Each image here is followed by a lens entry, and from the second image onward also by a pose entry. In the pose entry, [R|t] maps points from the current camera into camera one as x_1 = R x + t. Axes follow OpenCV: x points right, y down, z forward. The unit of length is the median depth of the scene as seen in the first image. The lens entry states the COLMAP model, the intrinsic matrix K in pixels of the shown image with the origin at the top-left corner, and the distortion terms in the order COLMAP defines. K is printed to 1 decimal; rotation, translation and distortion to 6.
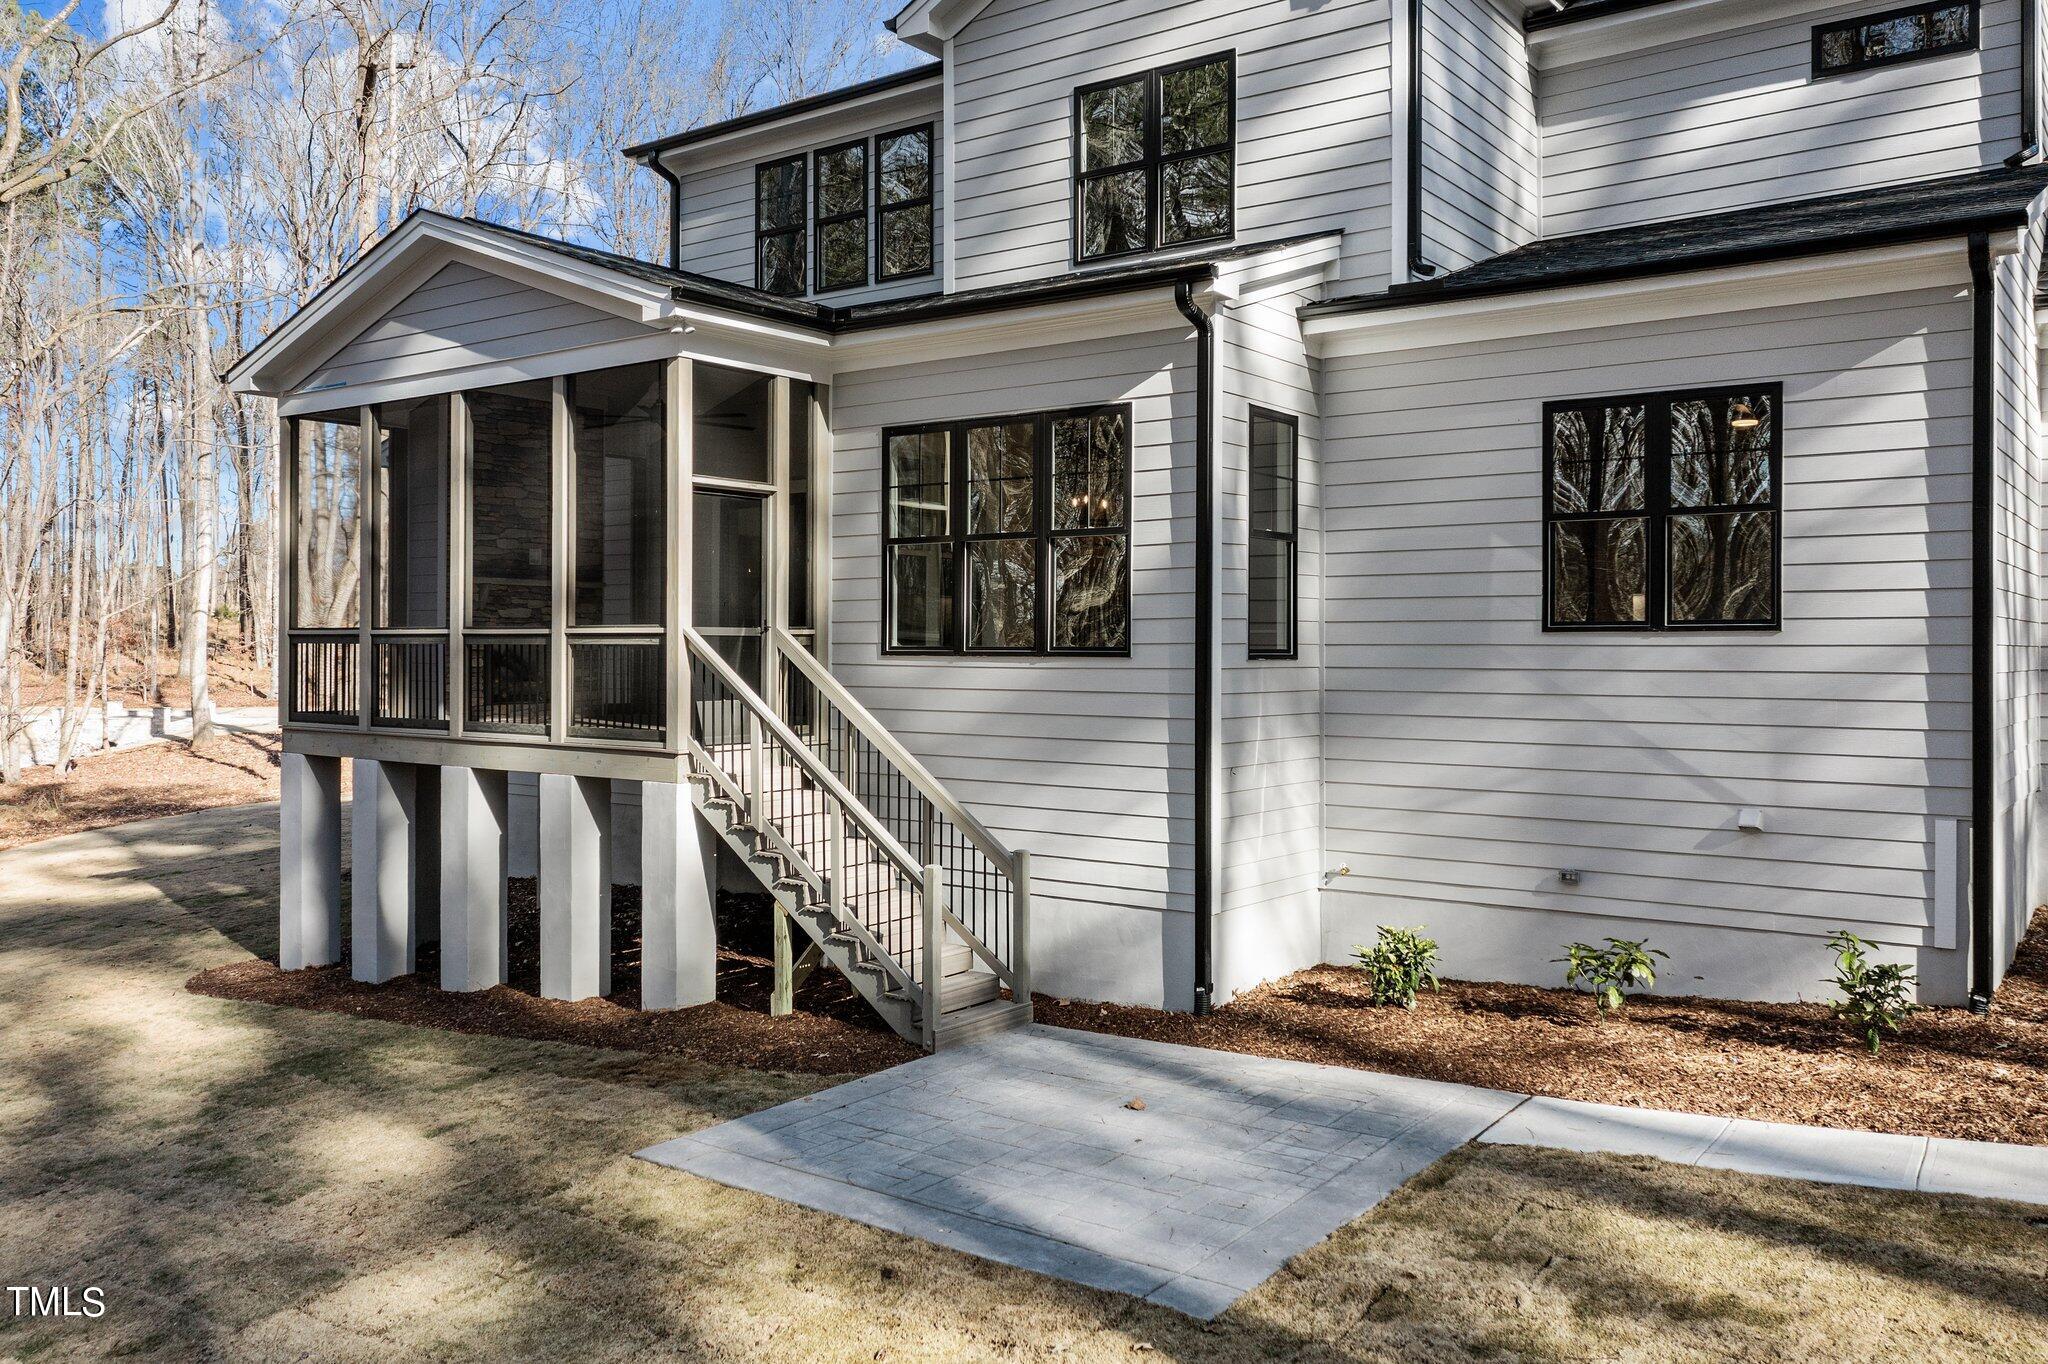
lens RADIAL K [[1617.0, 0, 991.1], [0, 1617.0, 673.3], [0, 0, 1]] dist [-0.008988, -0.005821]
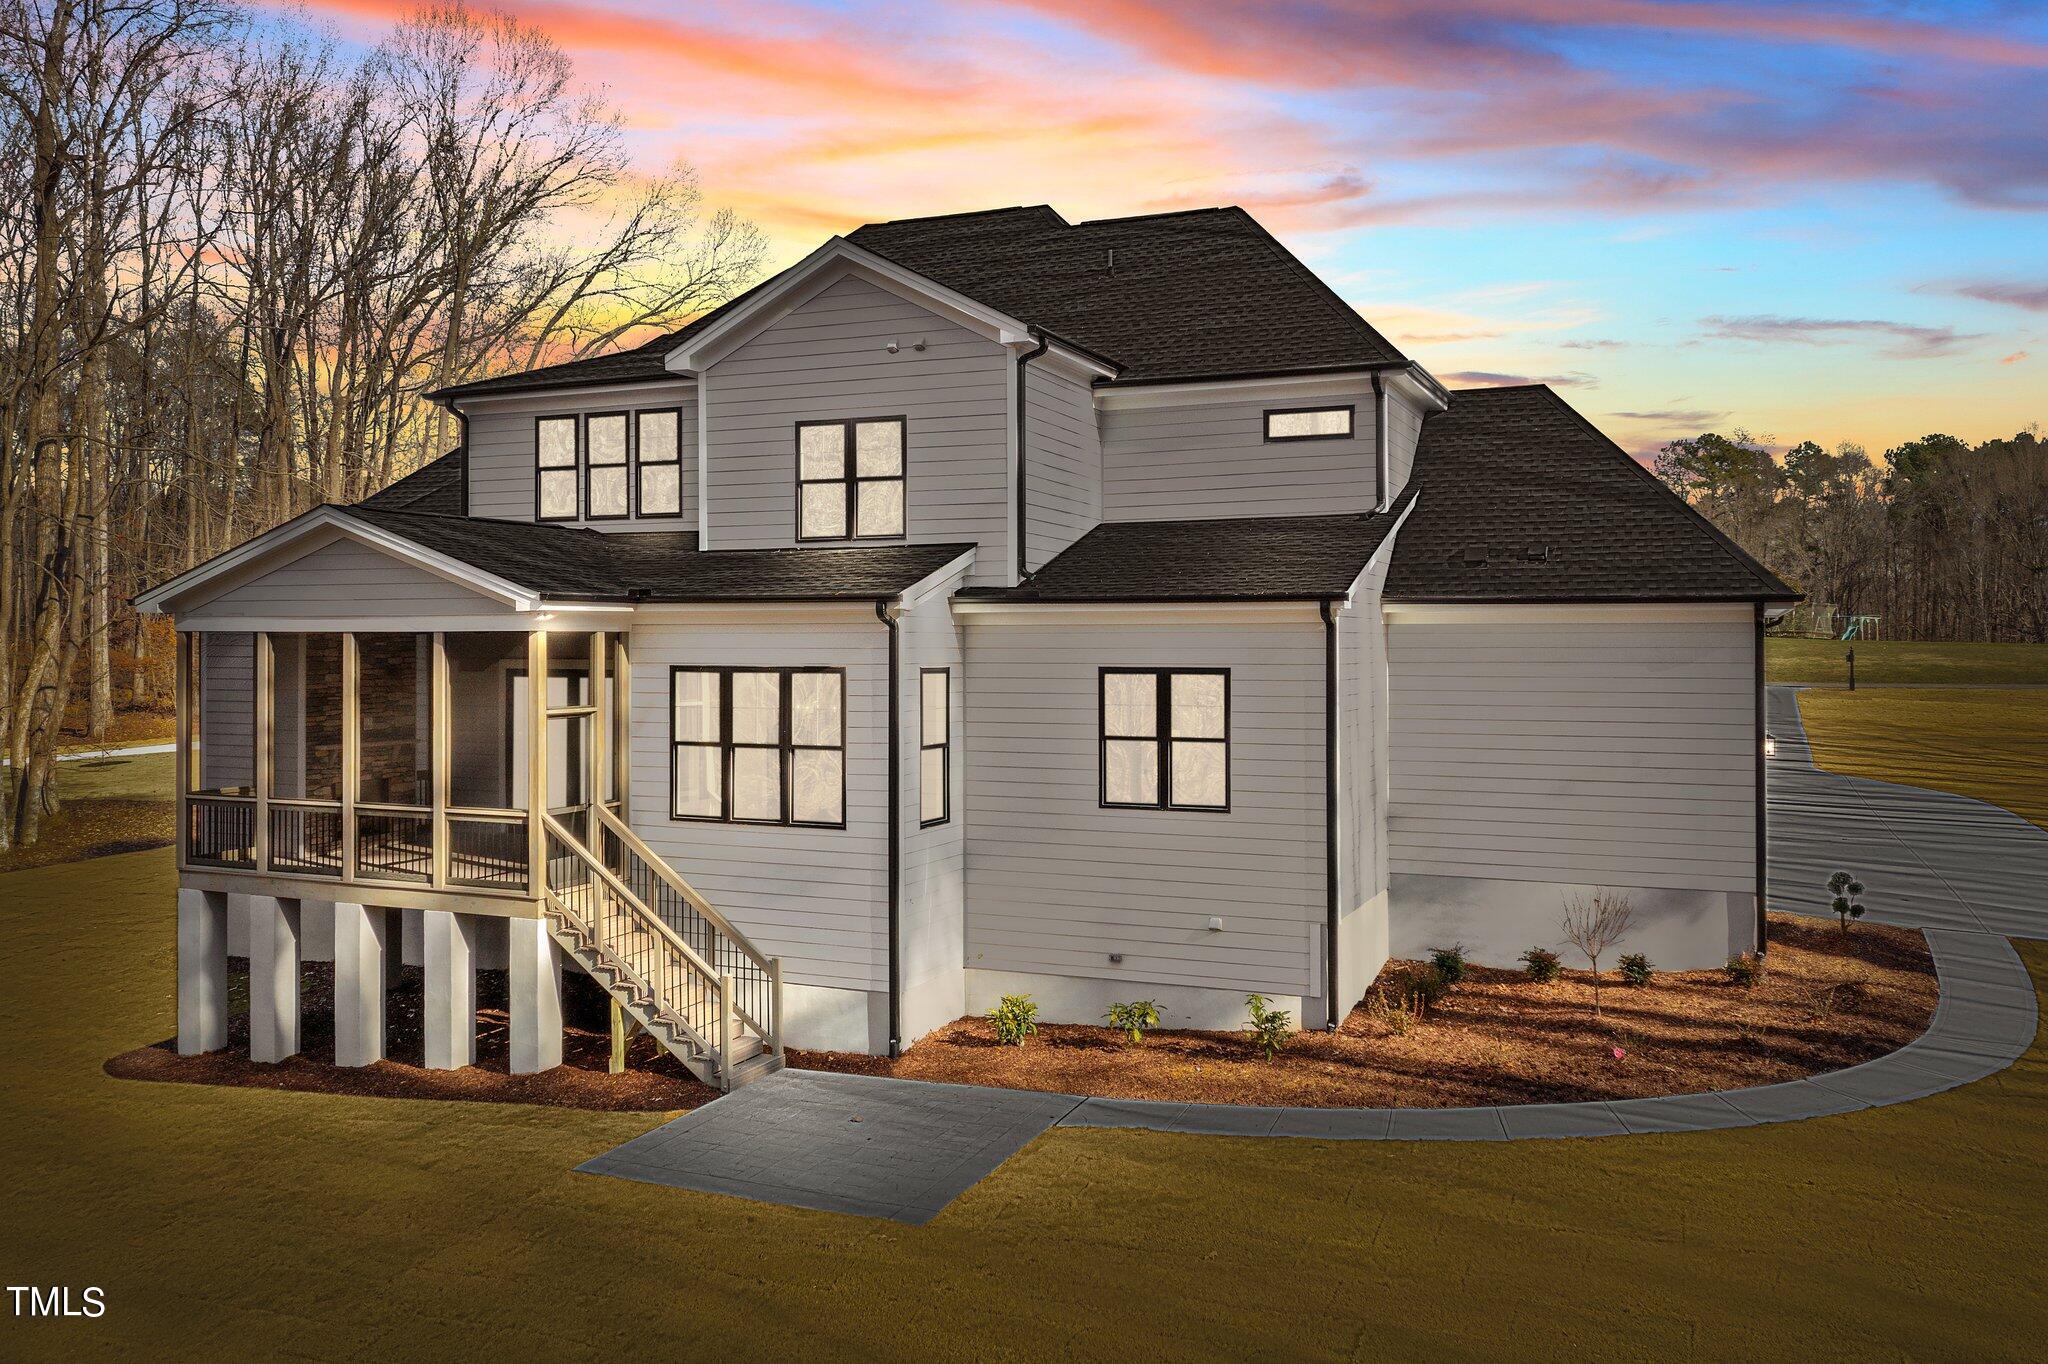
lens RADIAL K [[1617.0, 0, 991.1], [0, 1617.0, 673.3], [0, 0, 1]] dist [-0.008988, -0.005821]
pose [[0.973264, -0.007683, 0.229560, -0.133475], [0.007023, 0.999969, 0.003693, -0.164706], [-0.229581, -0.001982, 0.973287, -0.546525]]
